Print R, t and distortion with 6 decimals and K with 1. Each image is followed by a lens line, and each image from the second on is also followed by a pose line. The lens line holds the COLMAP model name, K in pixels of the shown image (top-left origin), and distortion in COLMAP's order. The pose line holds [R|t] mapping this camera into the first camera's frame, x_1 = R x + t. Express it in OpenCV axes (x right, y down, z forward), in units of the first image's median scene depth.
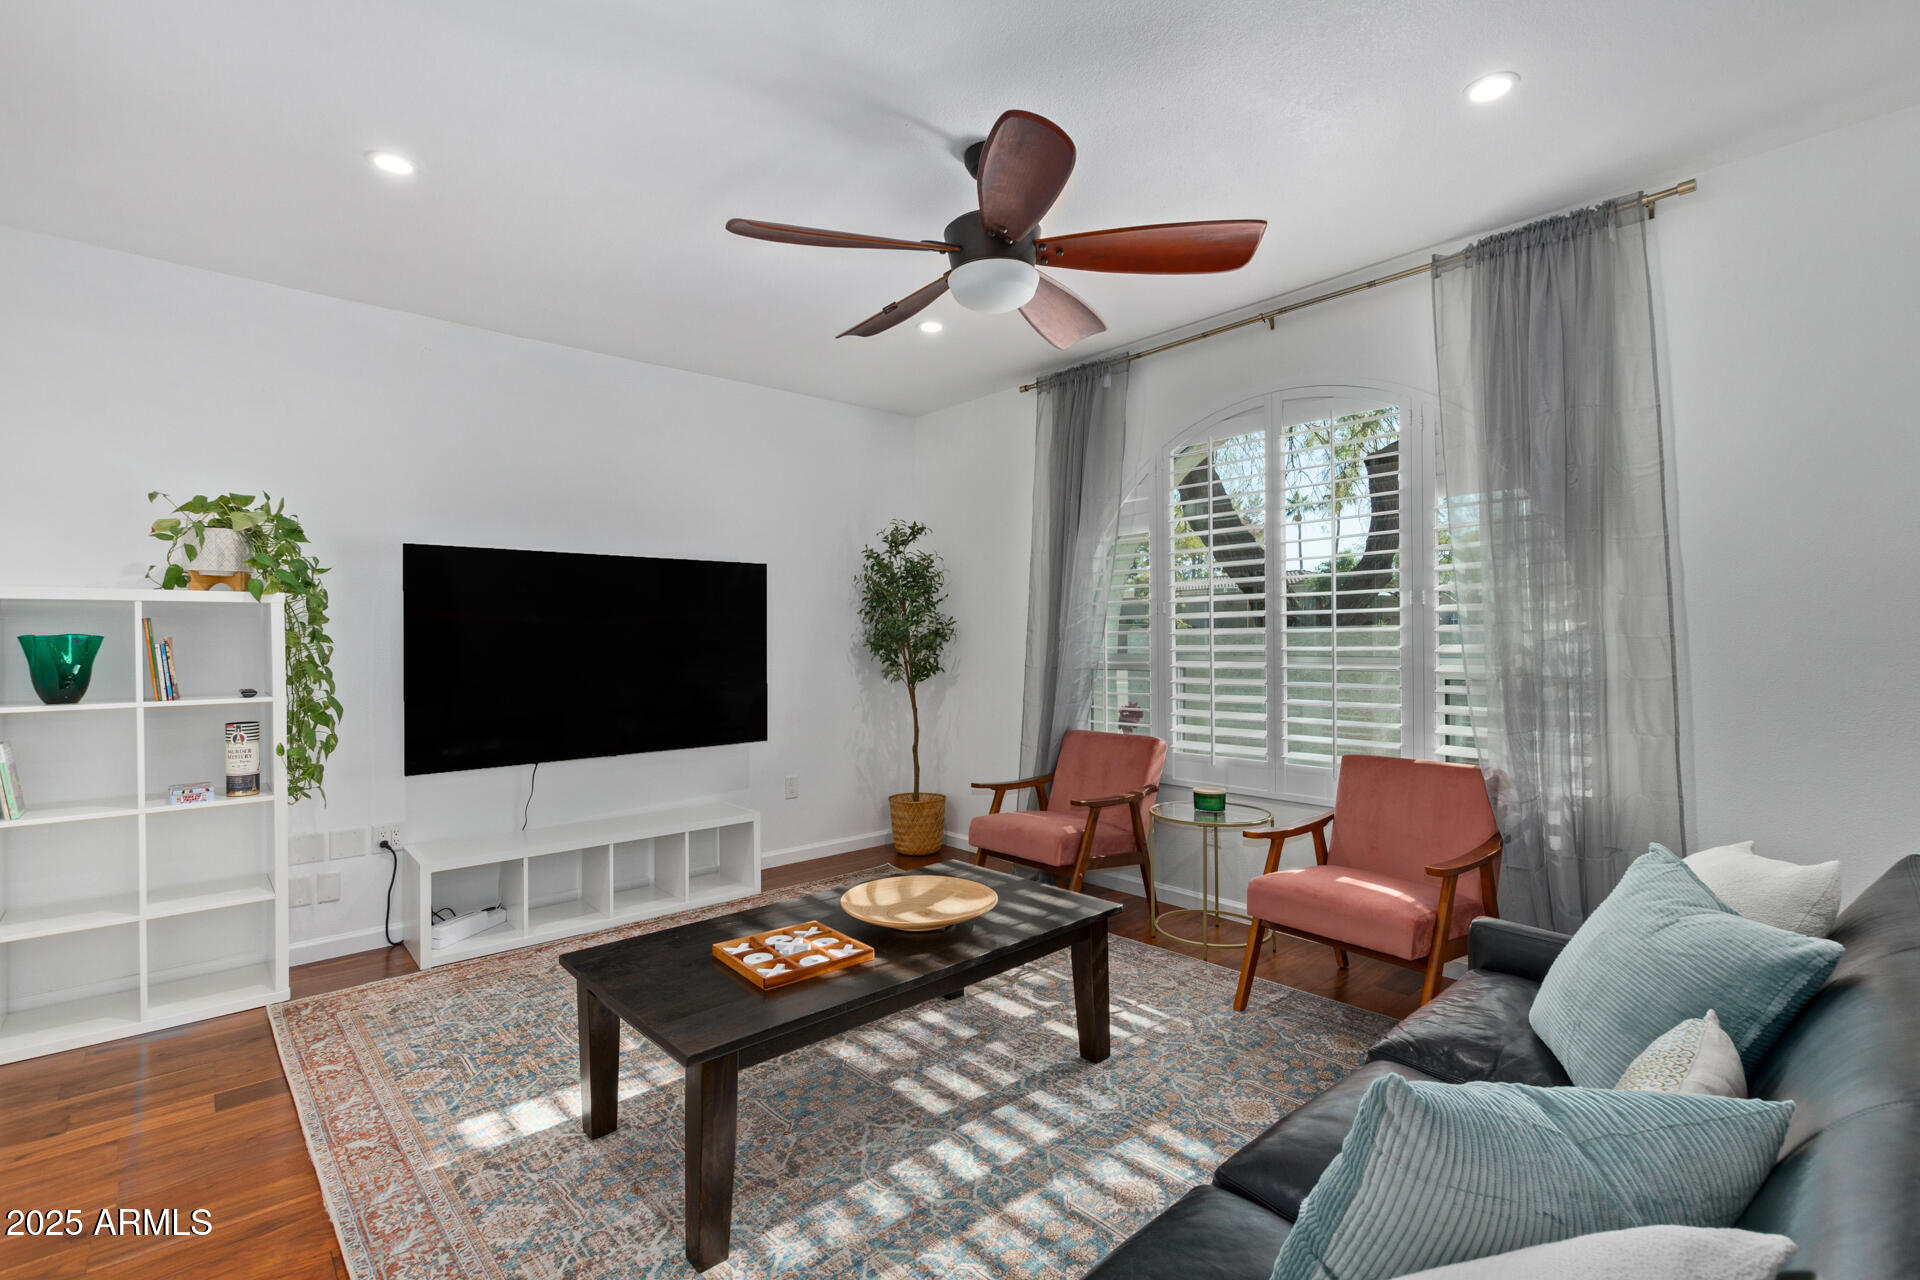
lens RADIAL K [[877.0, 0, 972.5], [0, 877.0, 640.0], [0, 0, 1]] dist [-0.001039, -0.000629]
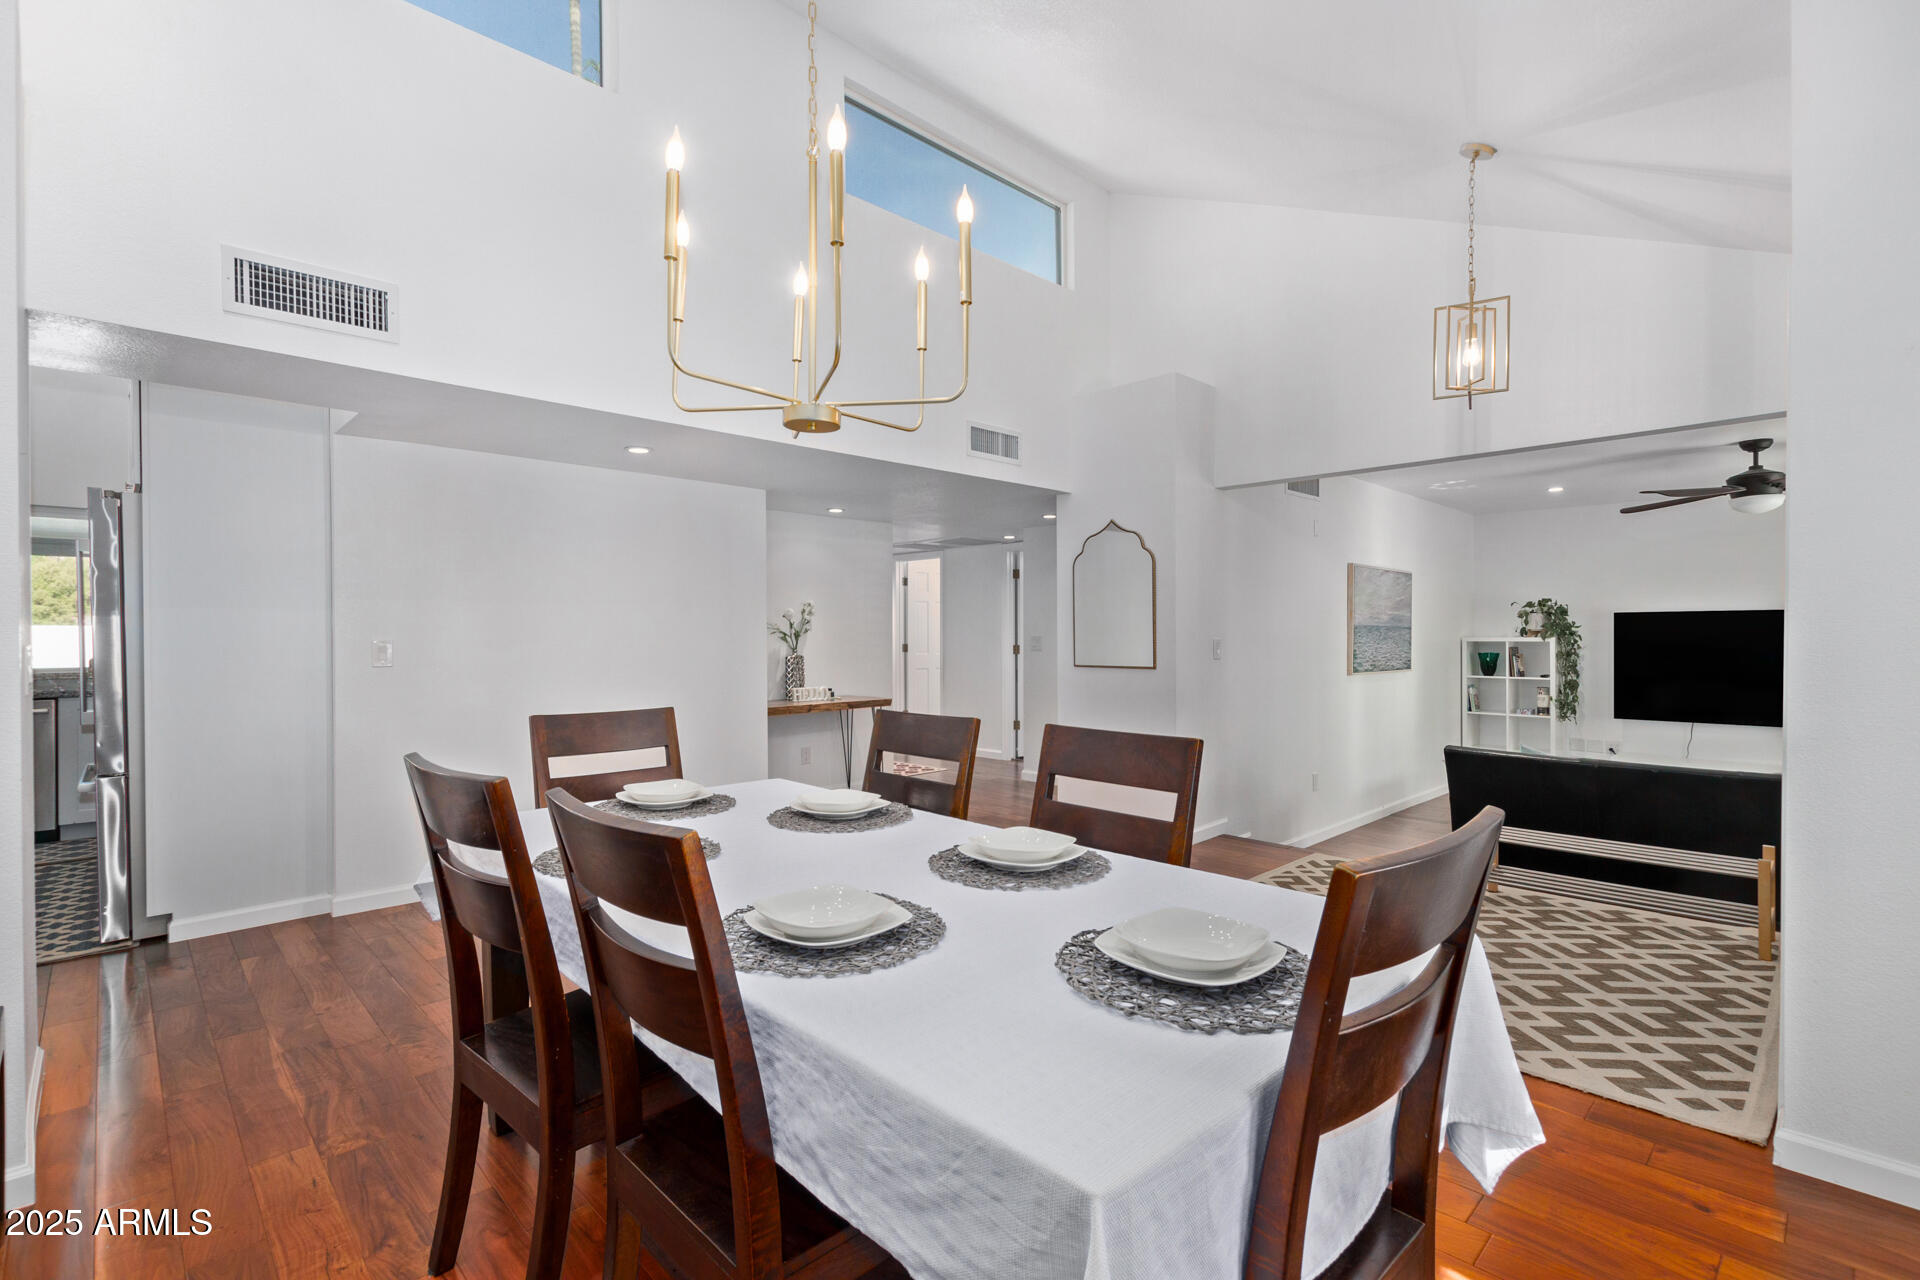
lens RADIAL K [[877.0, 0, 972.5], [0, 877.0, 640.0], [0, 0, 1]] dist [-0.001039, -0.000629]
pose [[0.035787, 0.017970, -0.999198, 1.689107], [0.002961, 0.999832, 0.018087, -0.097613], [0.999355, -0.003606, 0.035728, -0.777290]]
